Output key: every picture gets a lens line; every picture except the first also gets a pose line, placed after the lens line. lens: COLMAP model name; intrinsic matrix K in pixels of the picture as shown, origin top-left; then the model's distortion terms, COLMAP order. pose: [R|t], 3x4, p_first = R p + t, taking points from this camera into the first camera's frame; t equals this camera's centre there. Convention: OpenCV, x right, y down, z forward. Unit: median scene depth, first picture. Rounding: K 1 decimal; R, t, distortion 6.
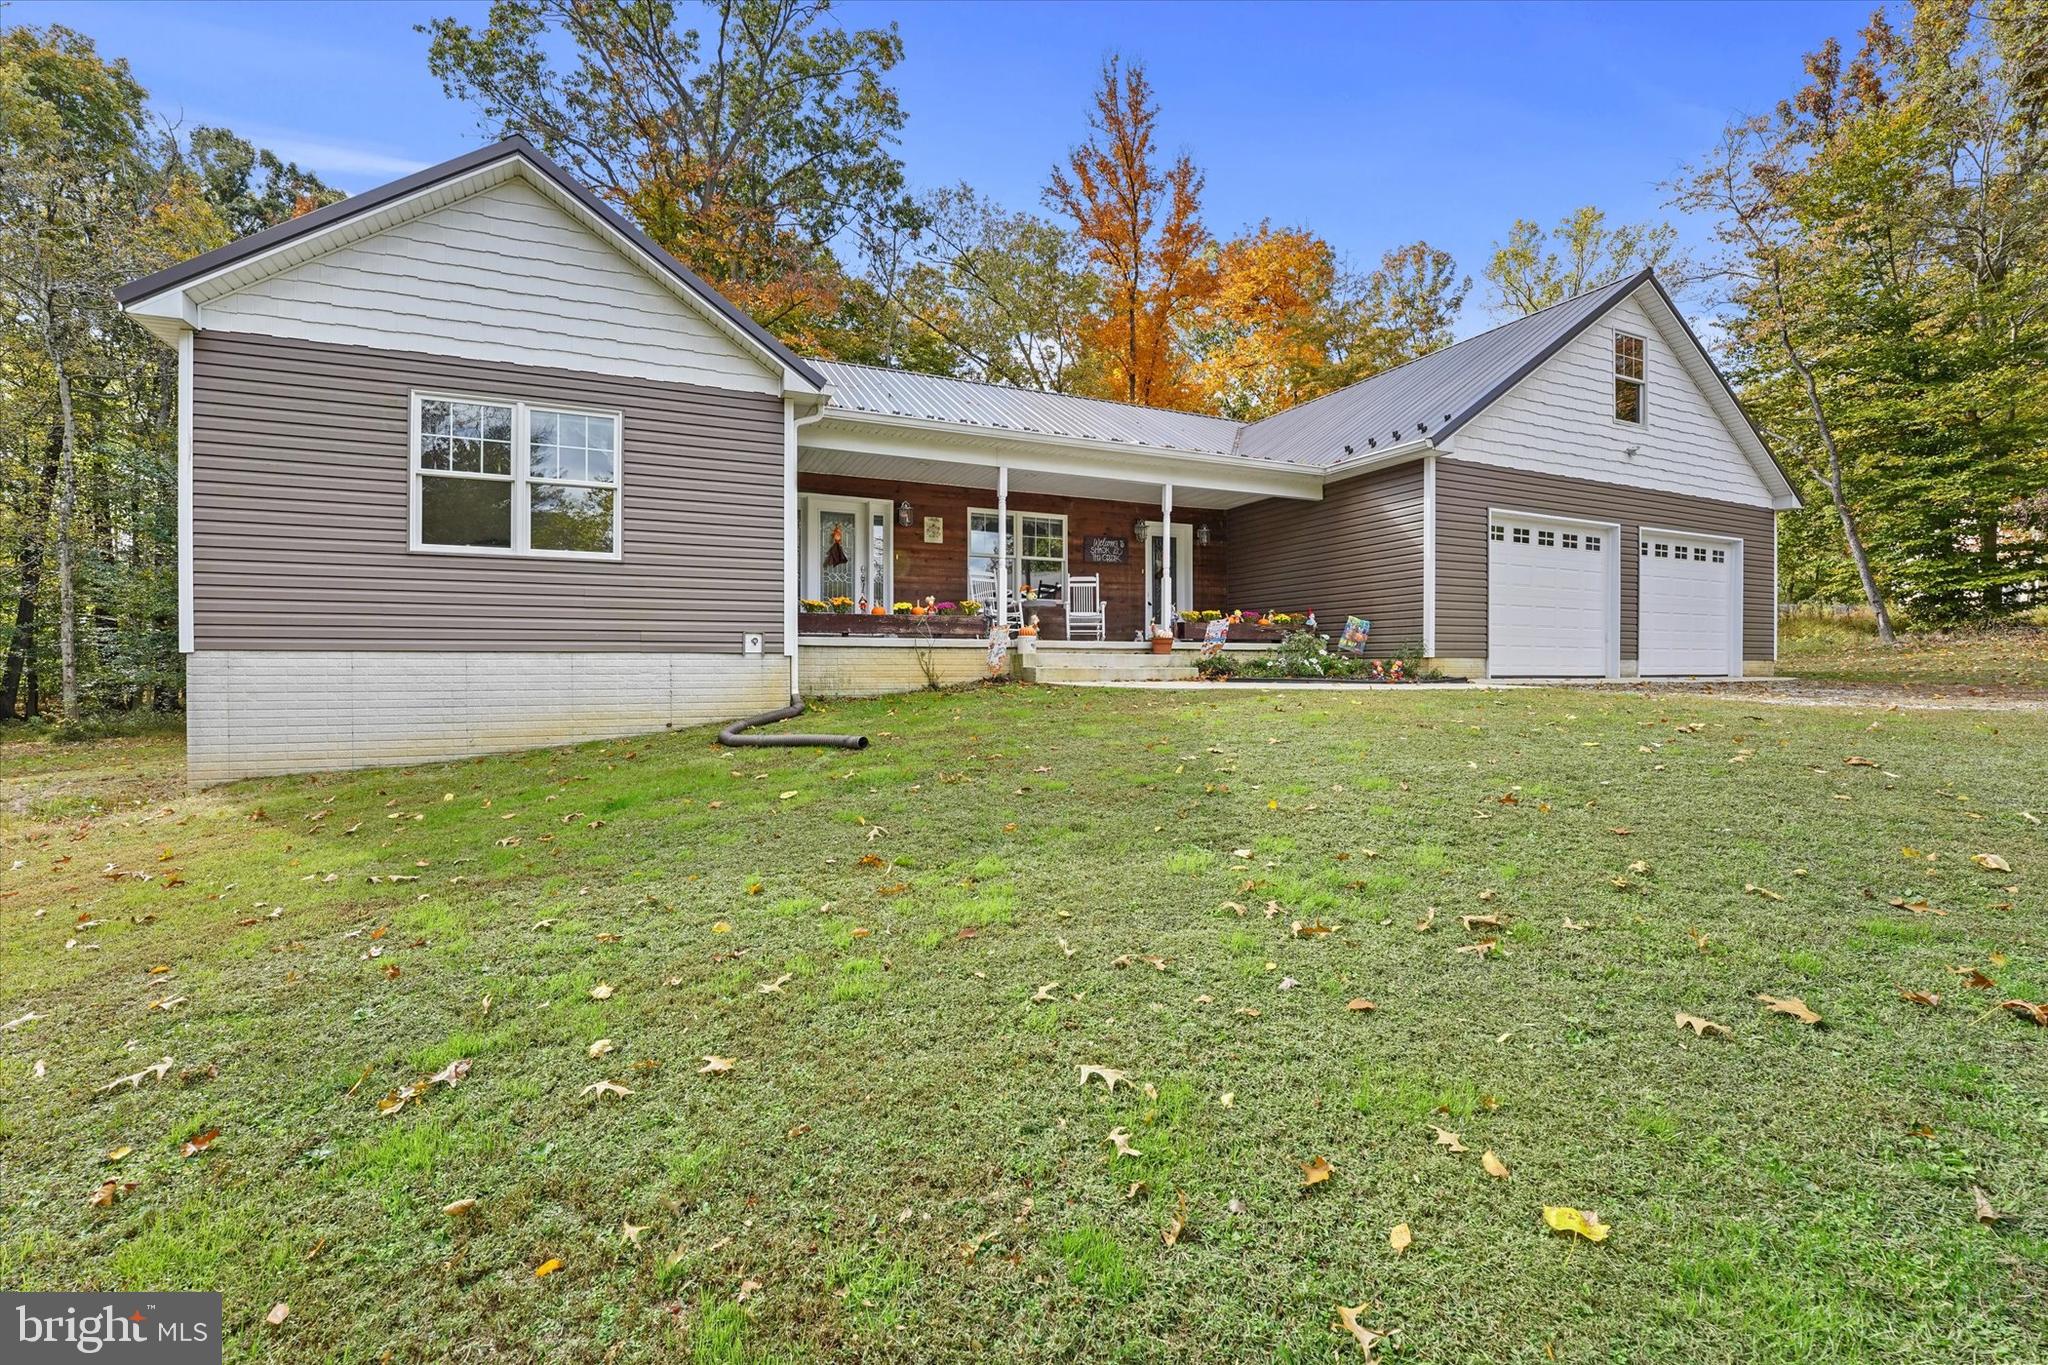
lens RADIAL K [[852.8, 0, 1022.6], [0, 852.8, 683.6], [0, 0, 1]] dist [-0.014934, -0.001610]
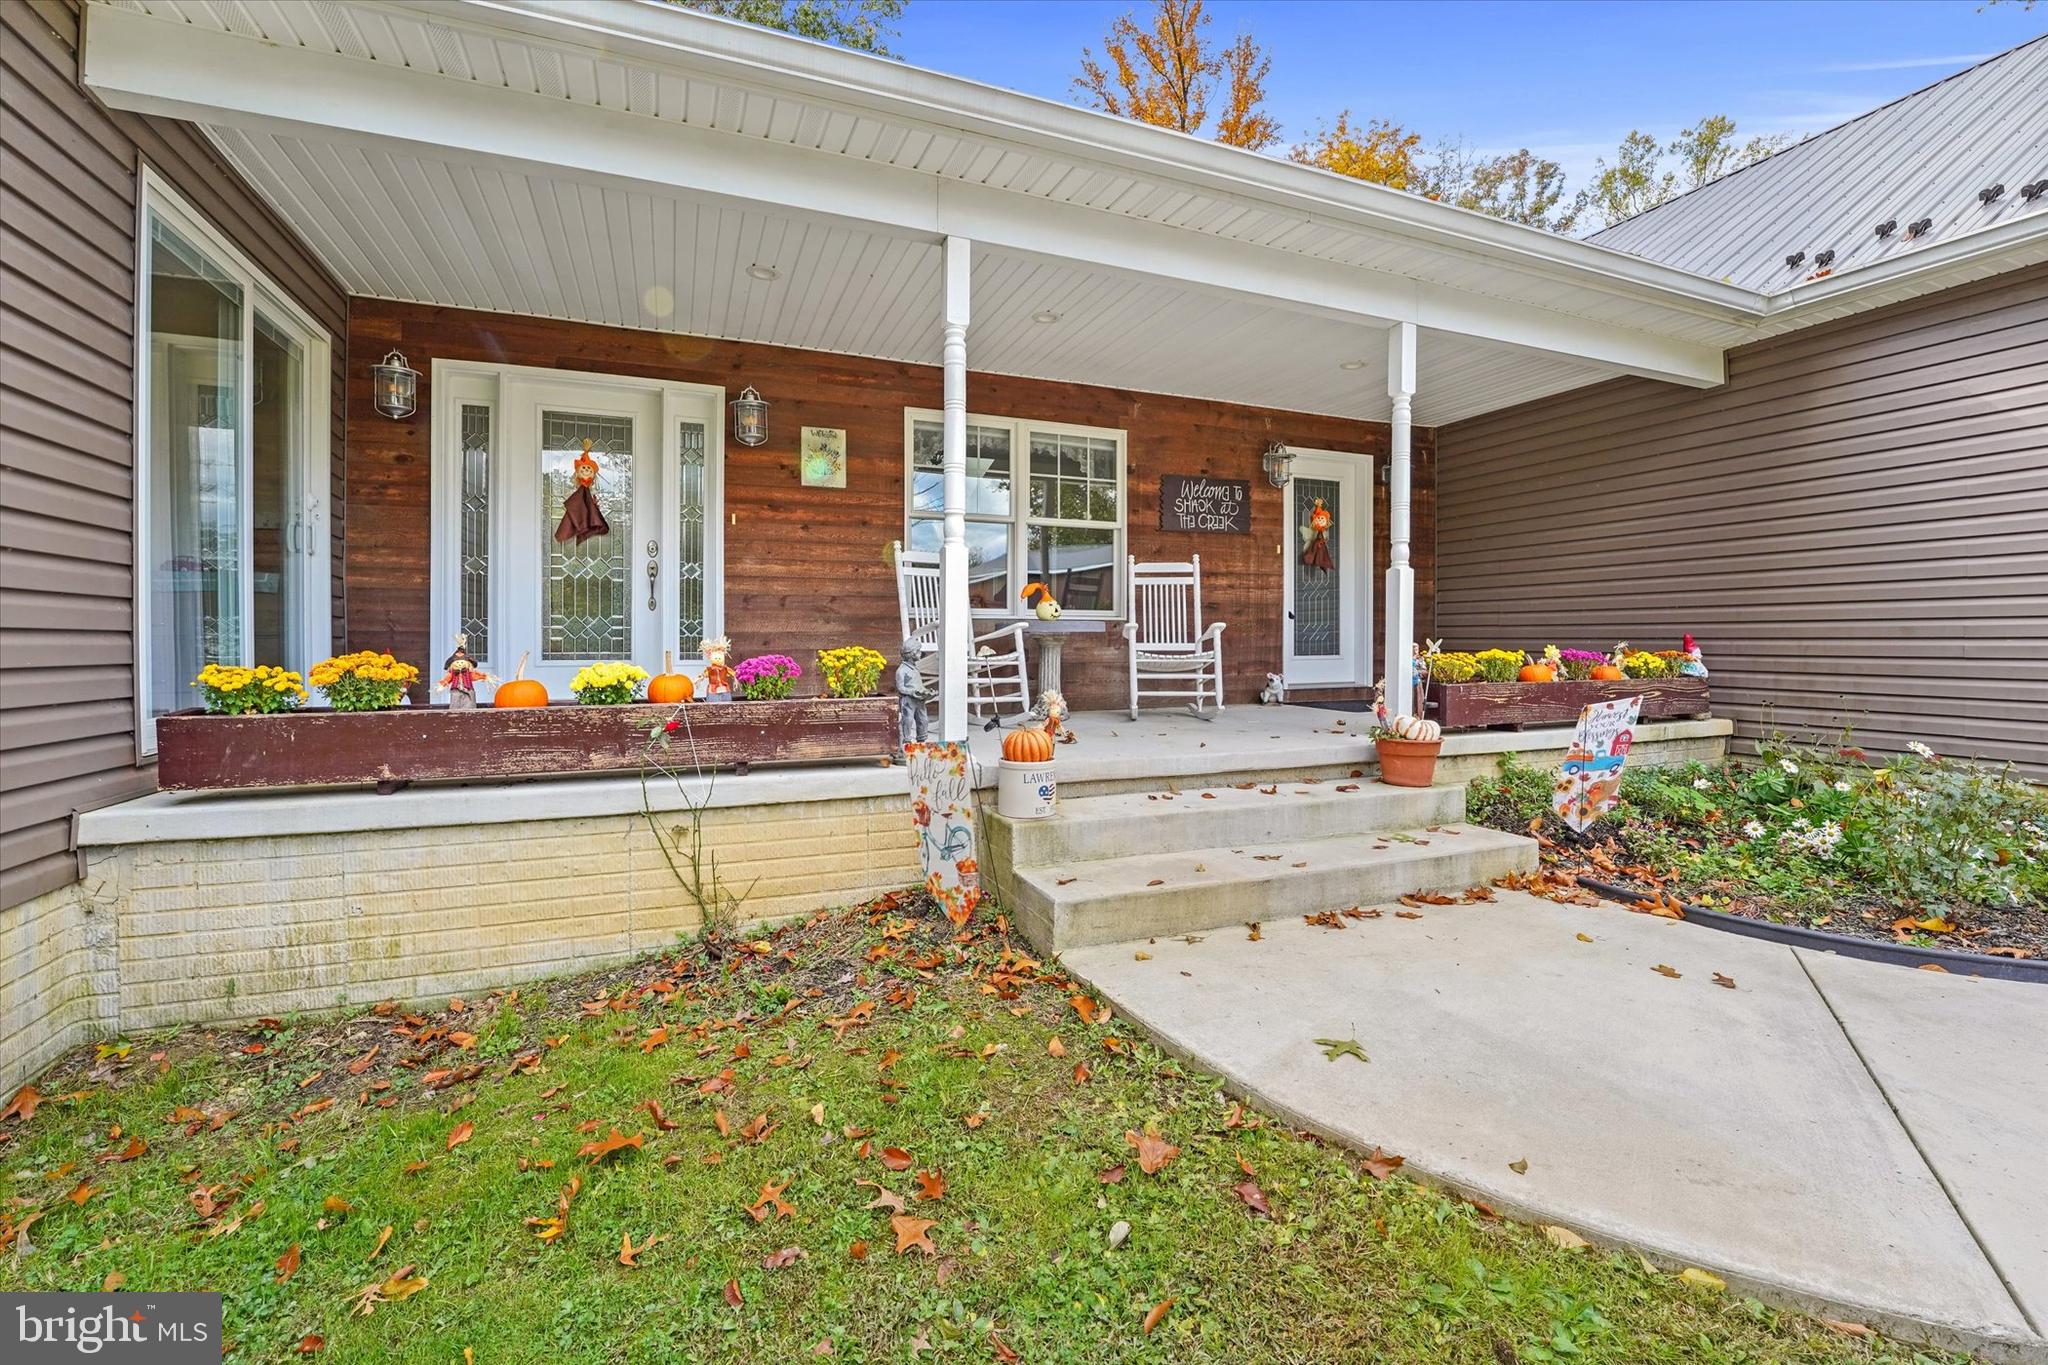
lens RADIAL K [[852.8, 0, 1020.6], [0, 852.8, 670.9], [0, 0, 1]] dist [-0.014934, -0.001610]
pose [[0.999475, 0.001100, -0.032379, 0.010036], [-0.000659, 0.999907, 0.013624, -0.073668], [0.032391, -0.013596, 0.999383, 0.542960]]
